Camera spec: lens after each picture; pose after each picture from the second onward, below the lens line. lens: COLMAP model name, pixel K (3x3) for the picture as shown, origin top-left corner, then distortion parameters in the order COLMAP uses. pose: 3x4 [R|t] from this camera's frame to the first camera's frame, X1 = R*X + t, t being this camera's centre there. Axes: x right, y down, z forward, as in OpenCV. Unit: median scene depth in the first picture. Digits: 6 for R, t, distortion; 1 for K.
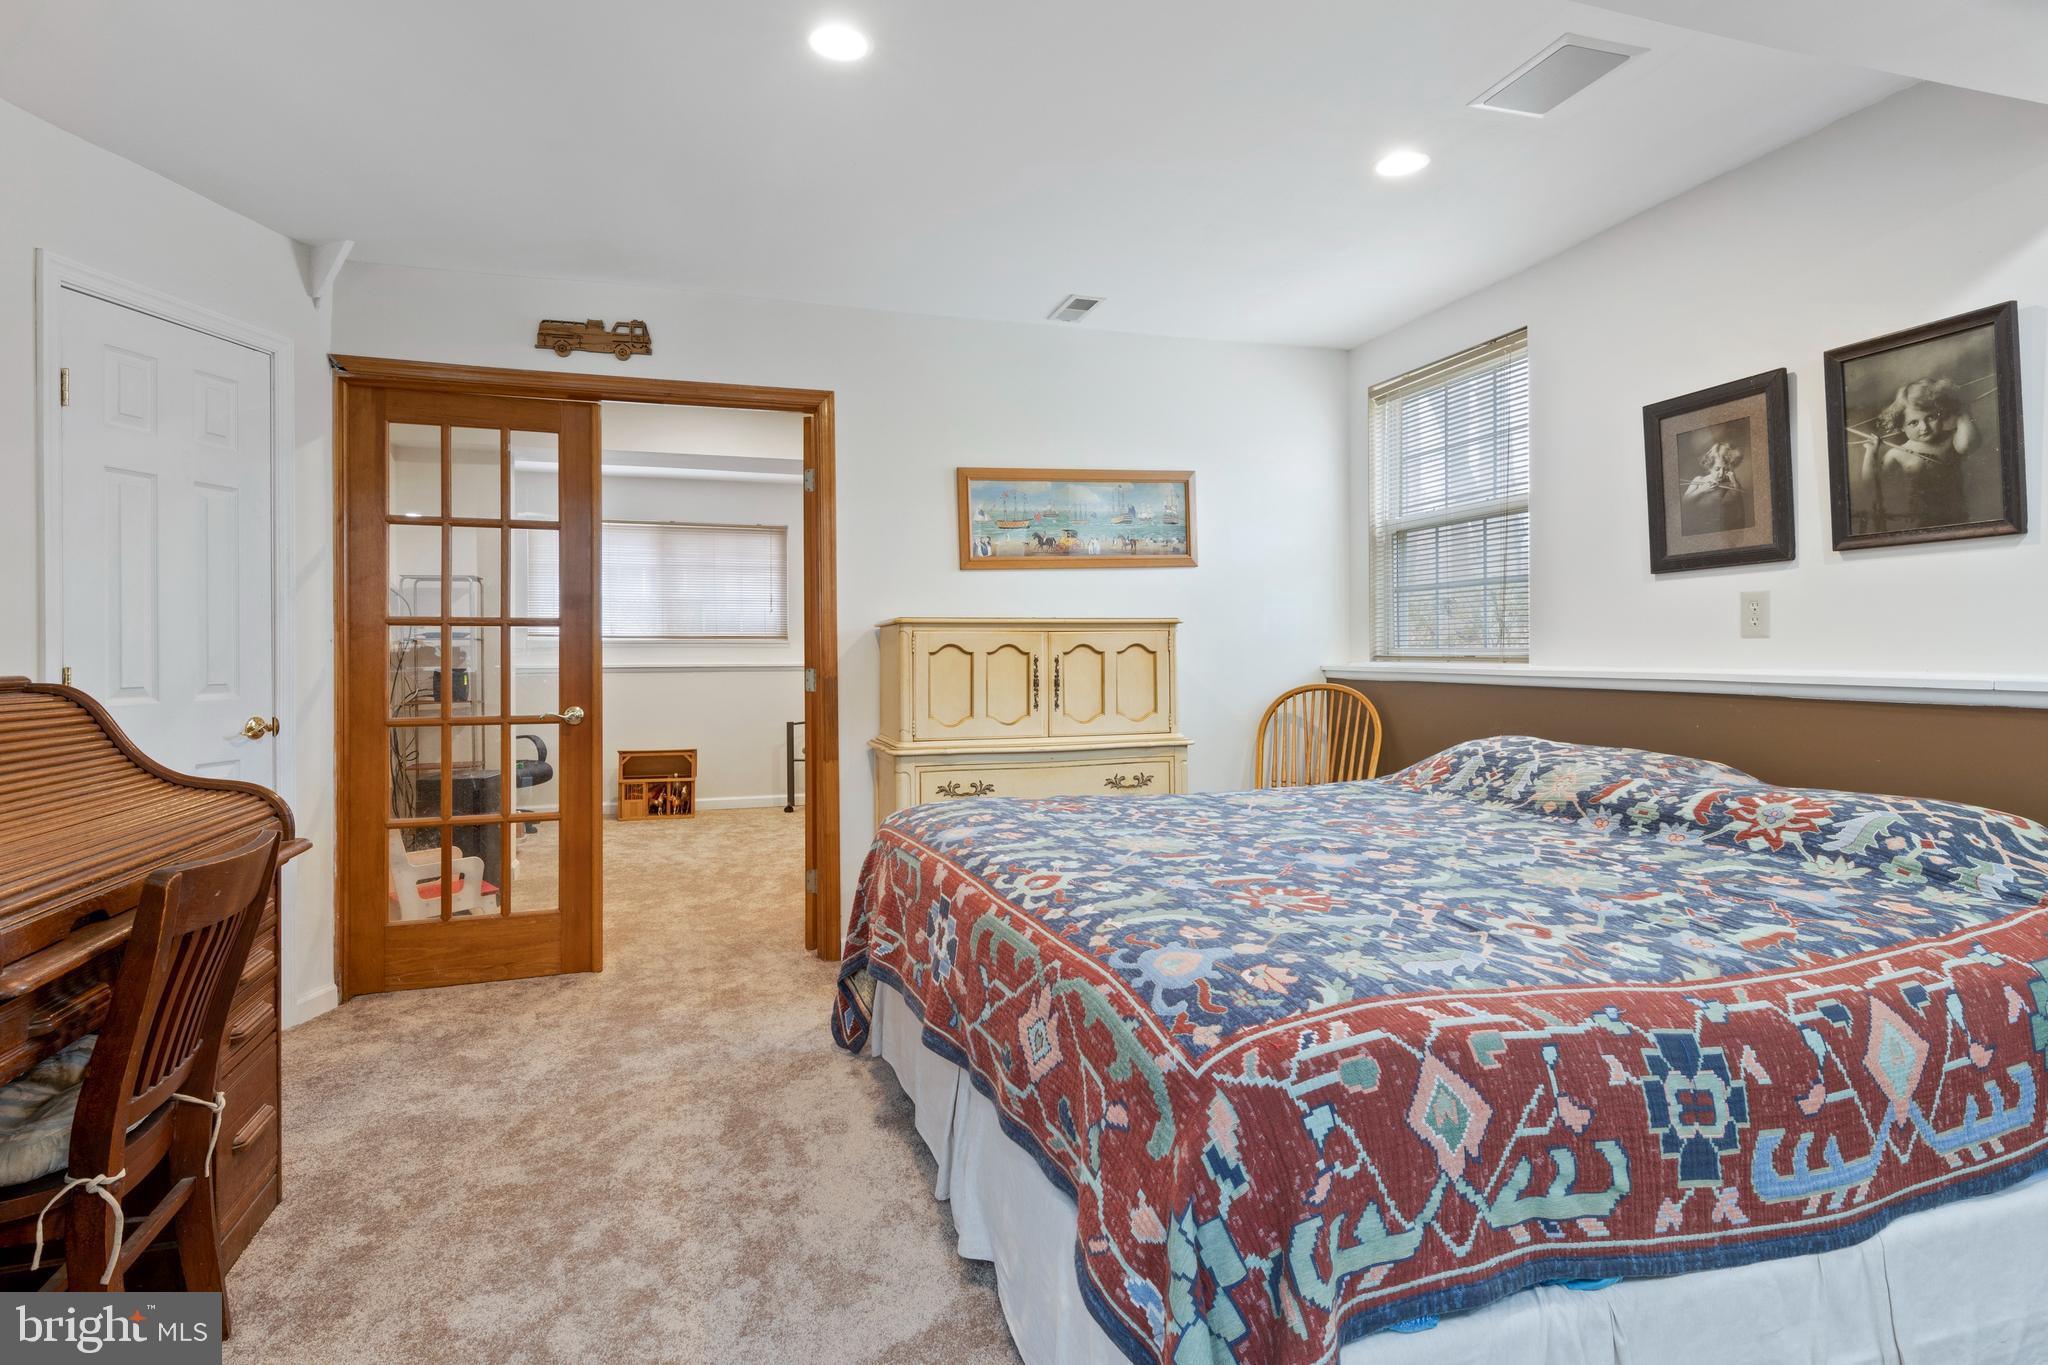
lens RADIAL K [[1039.1, 0, 1017.6], [0, 1039.1, 661.9], [0, 0, 1]] dist [-0.002593, -0.001460]
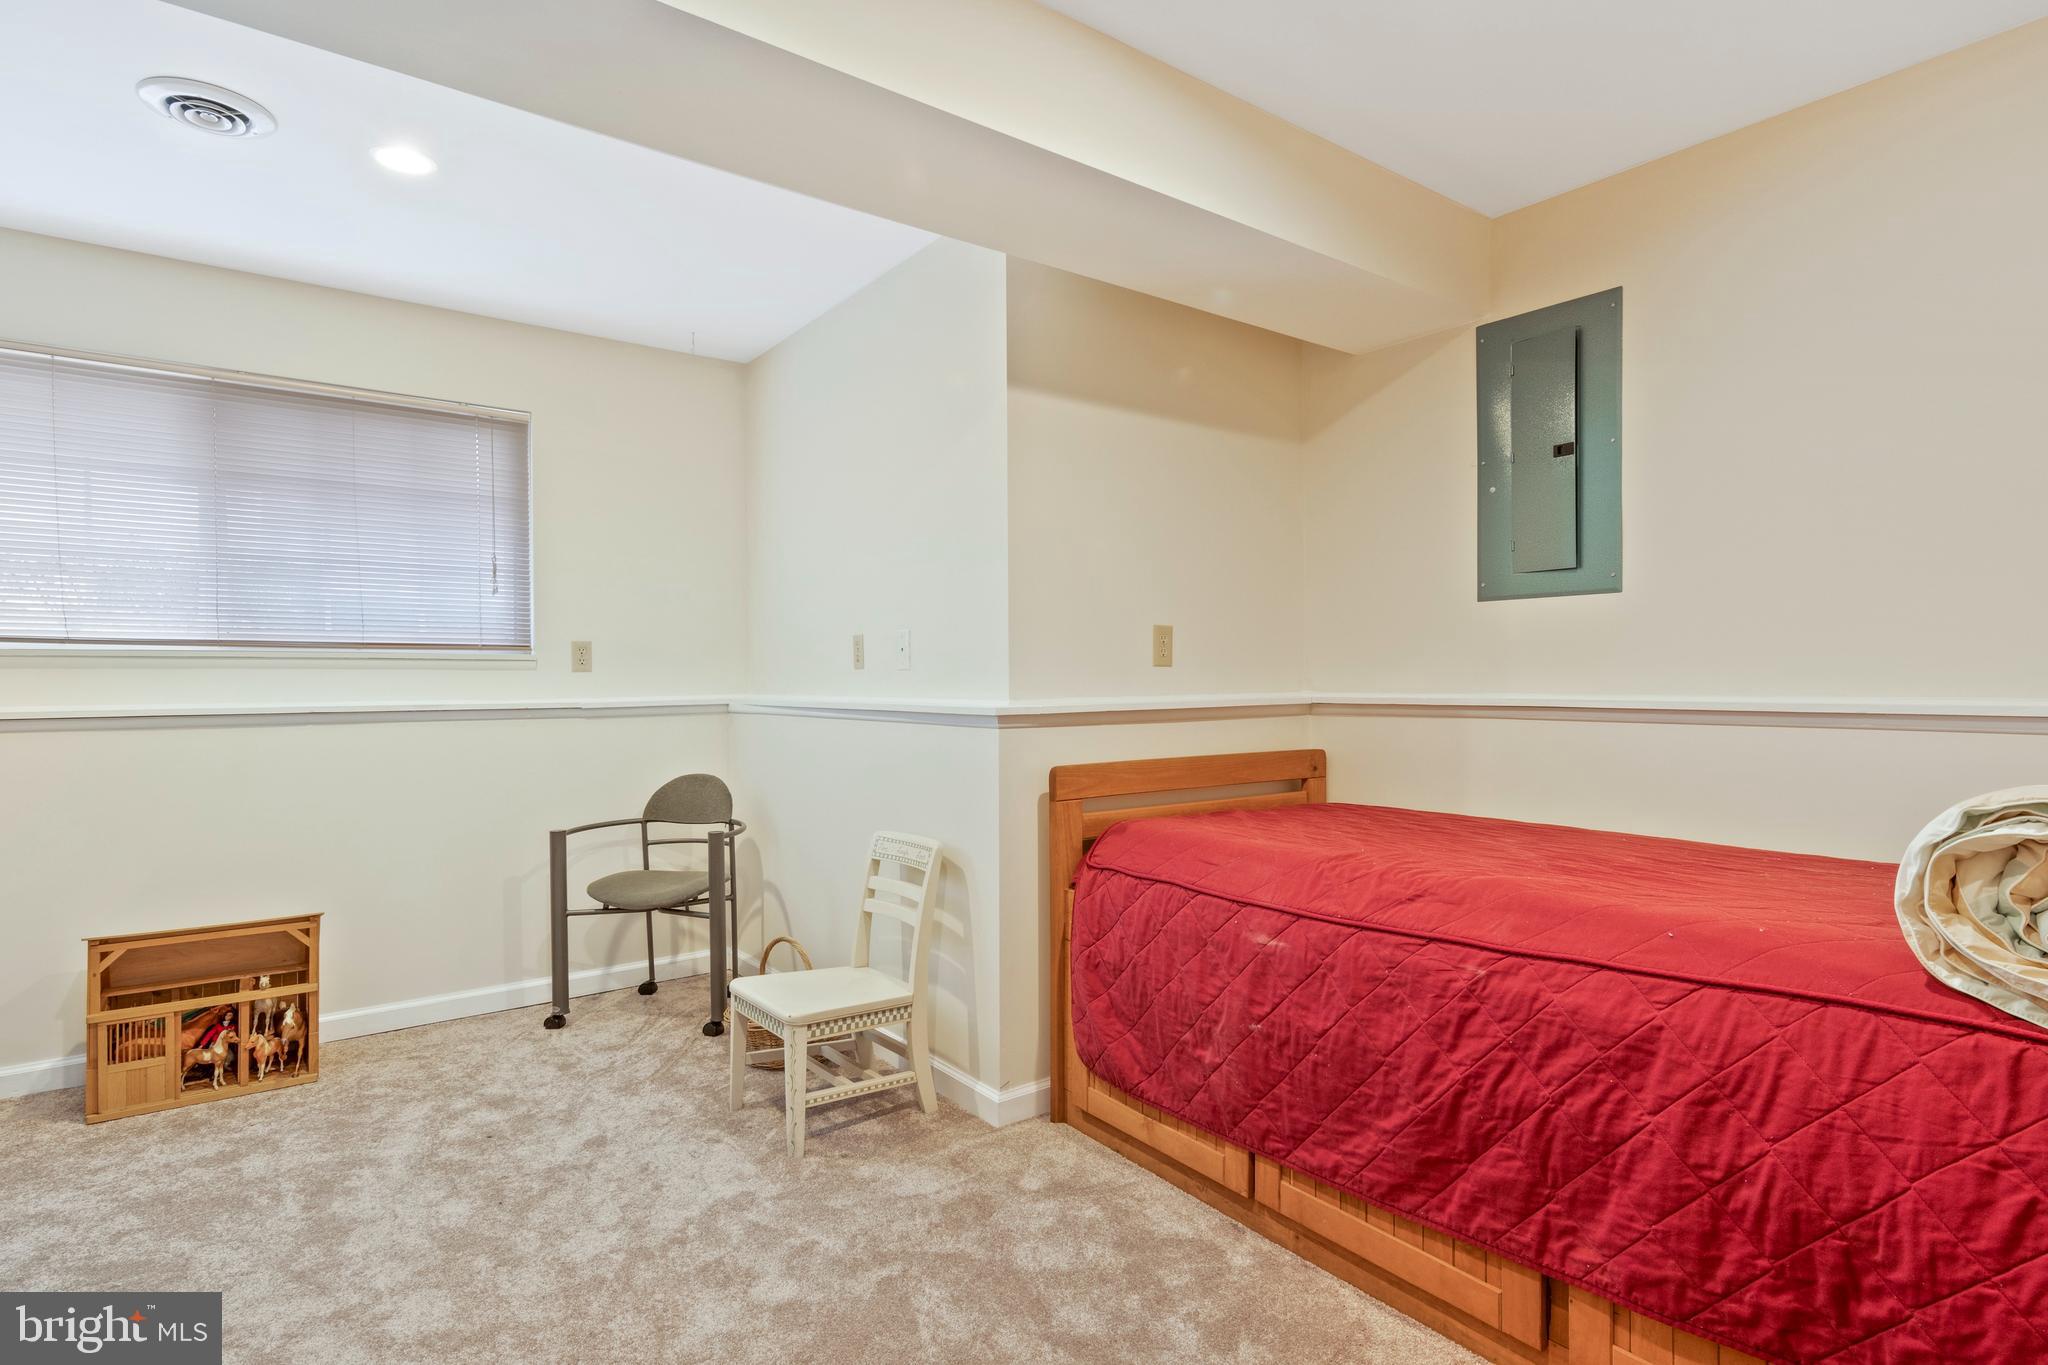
lens RADIAL K [[1039.1, 0, 1030.6], [0, 1039.1, 695.6], [0, 0, 1]] dist [-0.002593, -0.001460]
pose [[0.941410, -0.004968, 0.337228, -0.184968], [0.005480, 0.999985, -0.000566, 0.000053], [-0.337220, 0.002381, 0.941423, 0.522240]]
